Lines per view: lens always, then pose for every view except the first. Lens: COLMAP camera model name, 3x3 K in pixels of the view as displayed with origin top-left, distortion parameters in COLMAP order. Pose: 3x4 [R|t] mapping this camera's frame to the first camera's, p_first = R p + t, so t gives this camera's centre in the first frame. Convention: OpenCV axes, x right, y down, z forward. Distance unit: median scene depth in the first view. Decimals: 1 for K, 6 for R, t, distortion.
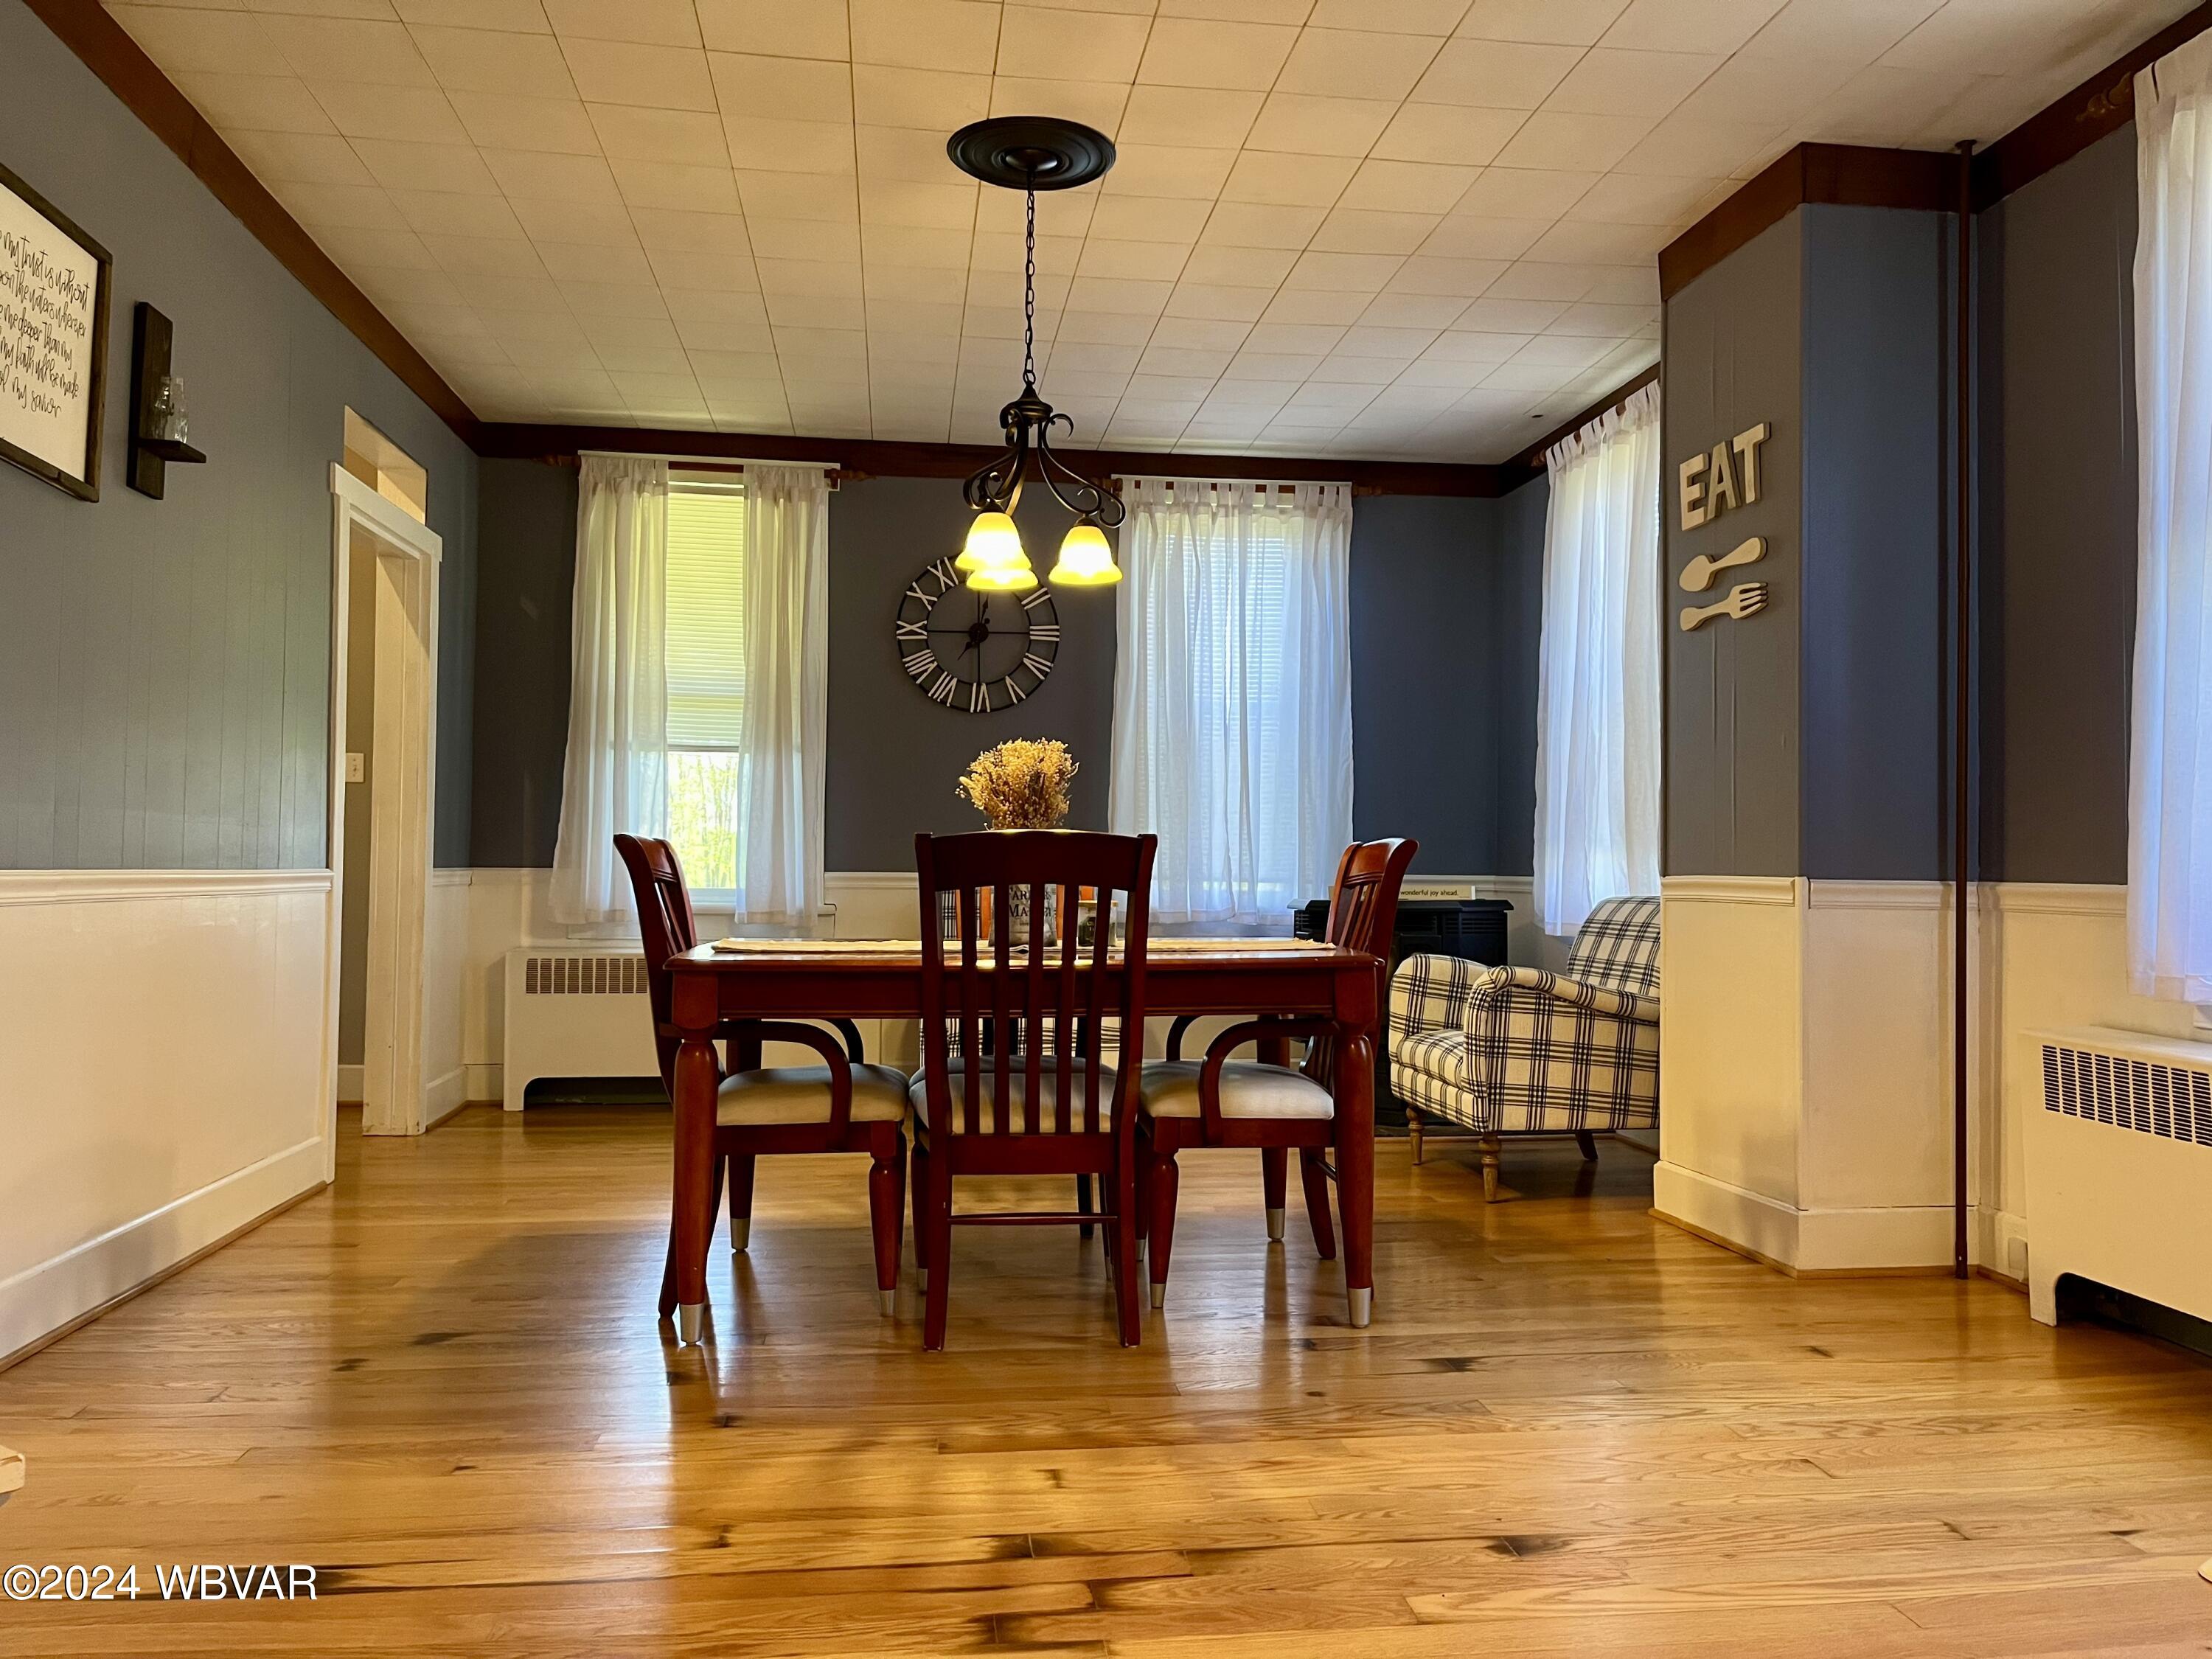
lens RADIAL K [[1683.2, 0, 1127.8], [0, 1683.2, 833.0], [0, 0, 1]] dist [0.049642, -0.004691]
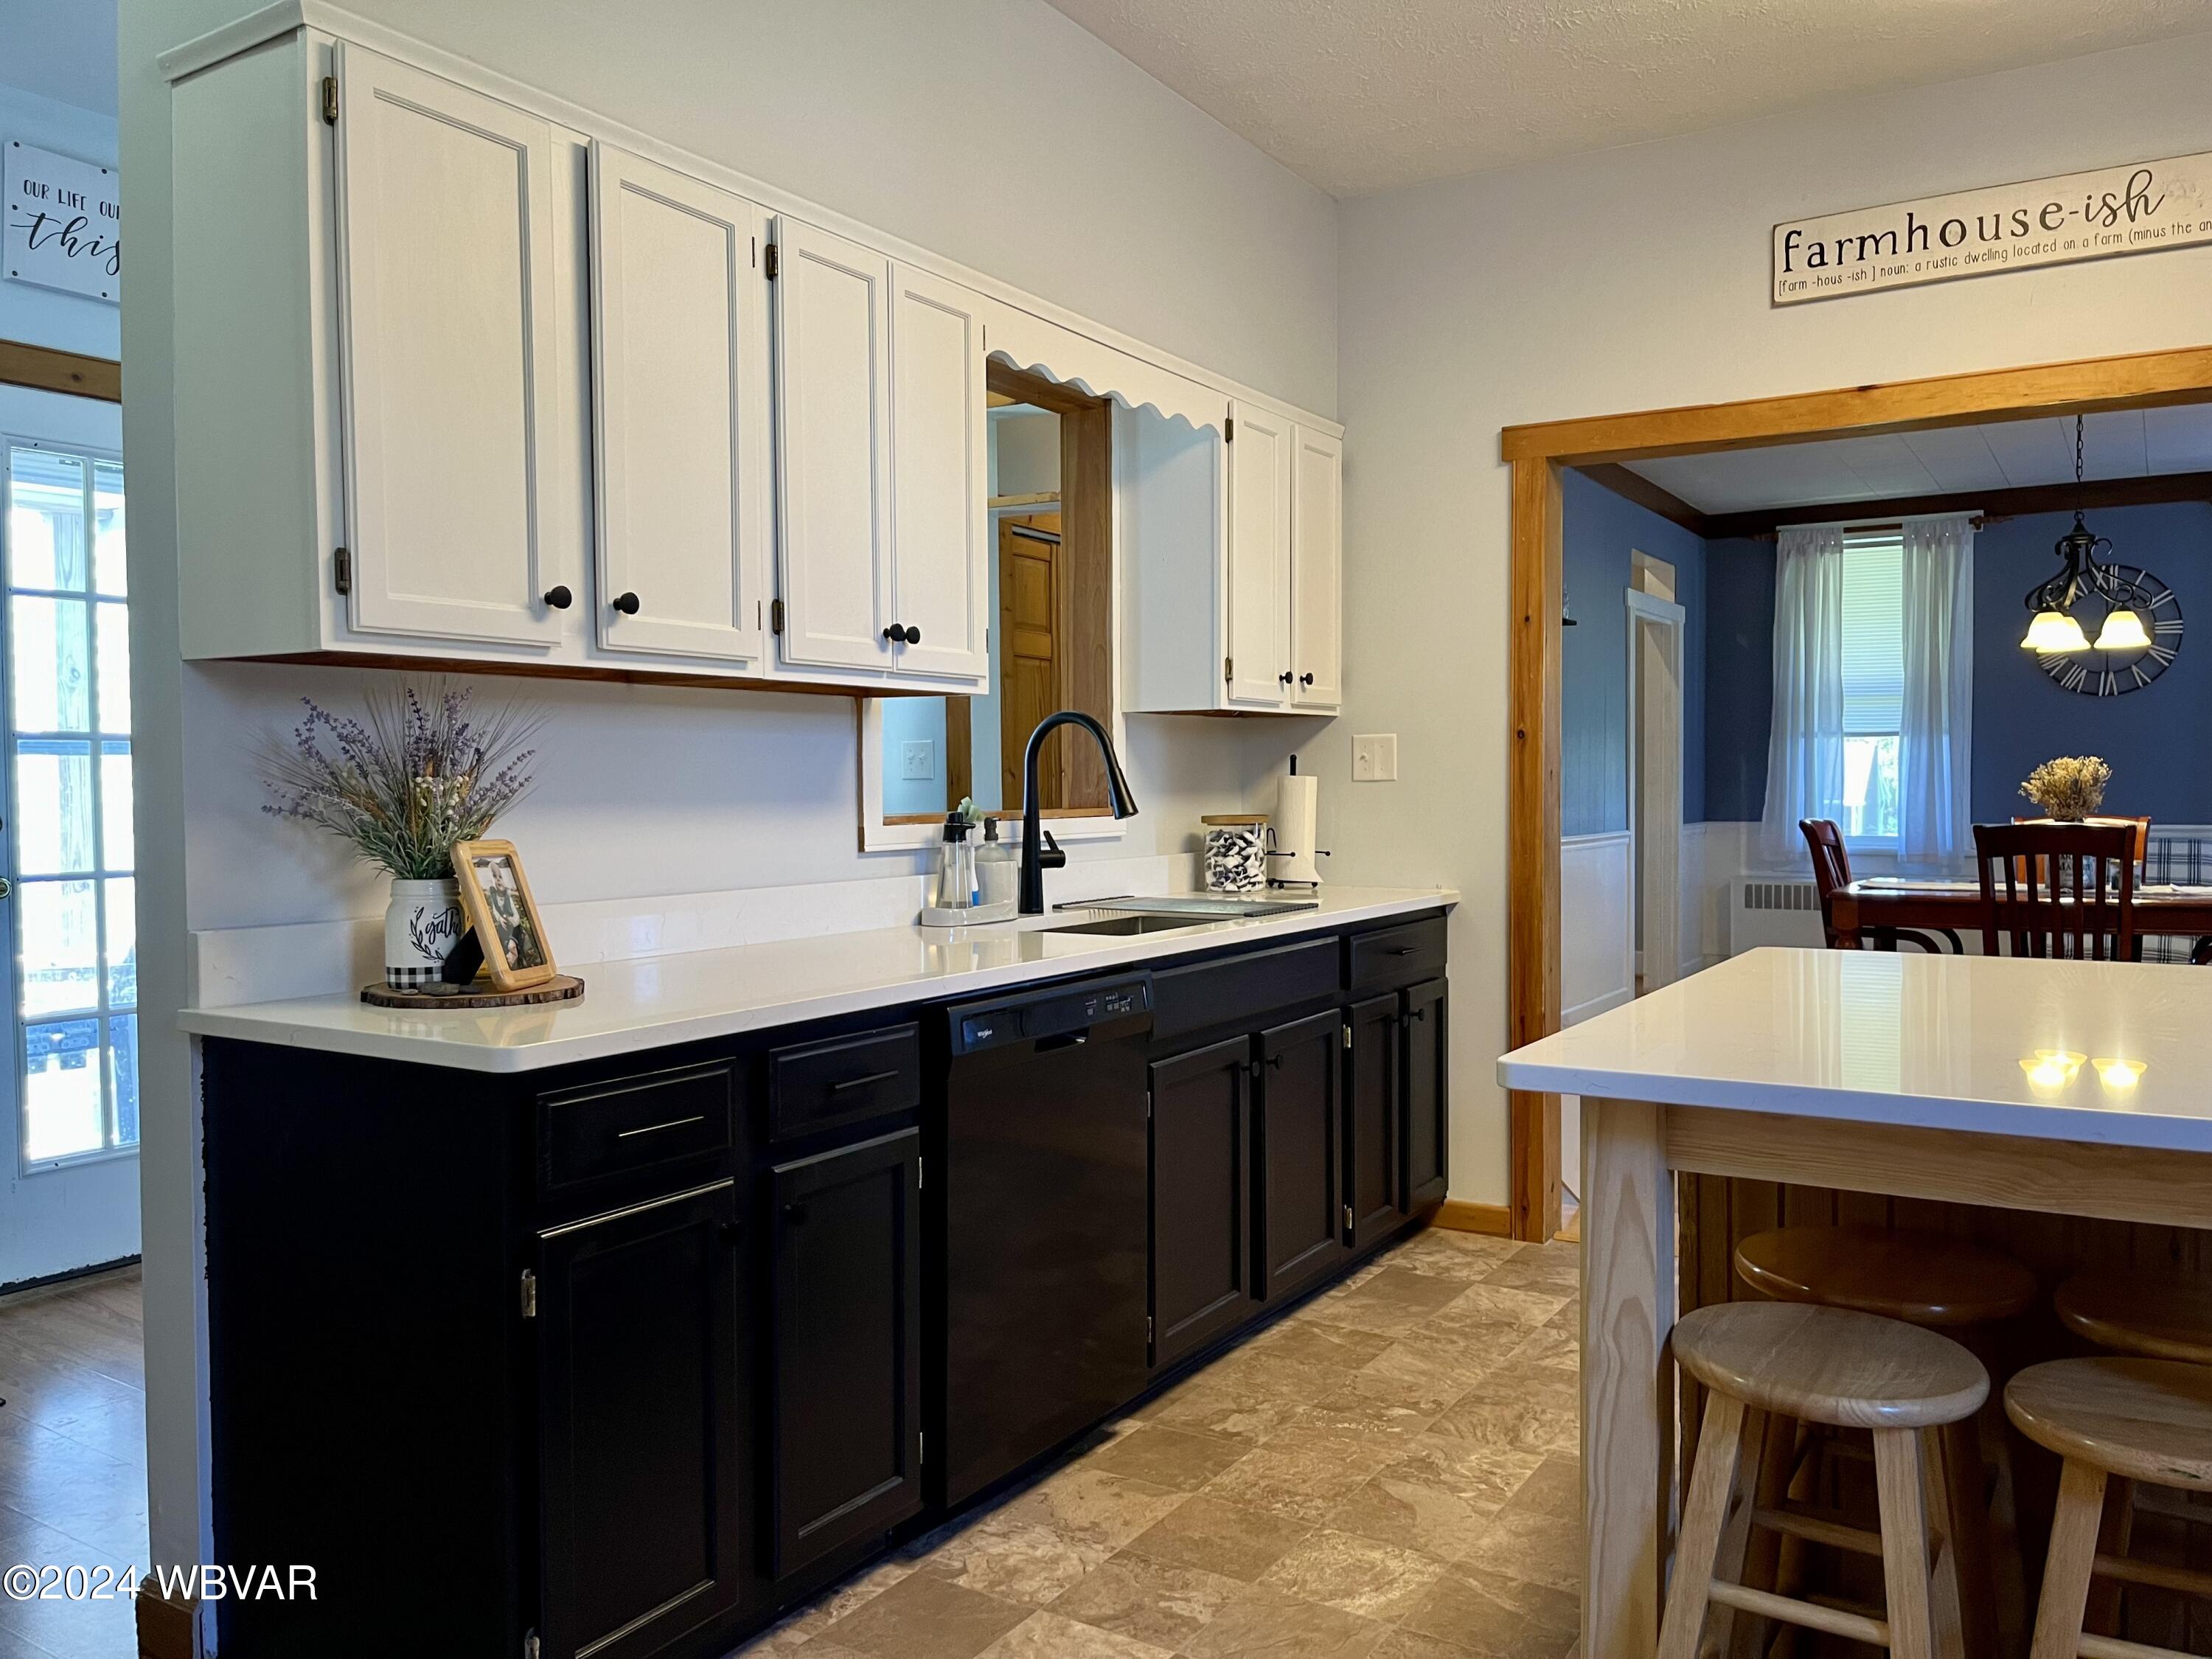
lens RADIAL K [[1683.2, 0, 1125.2], [0, 1683.2, 828.7], [0, 0, 1]] dist [0.049642, -0.004691]
pose [[0.774234, -0.000277, -0.632899, 0.161313], [0.031122, 0.998807, 0.037634, -0.046607], [0.632133, -0.048835, 0.773319, -0.480819]]
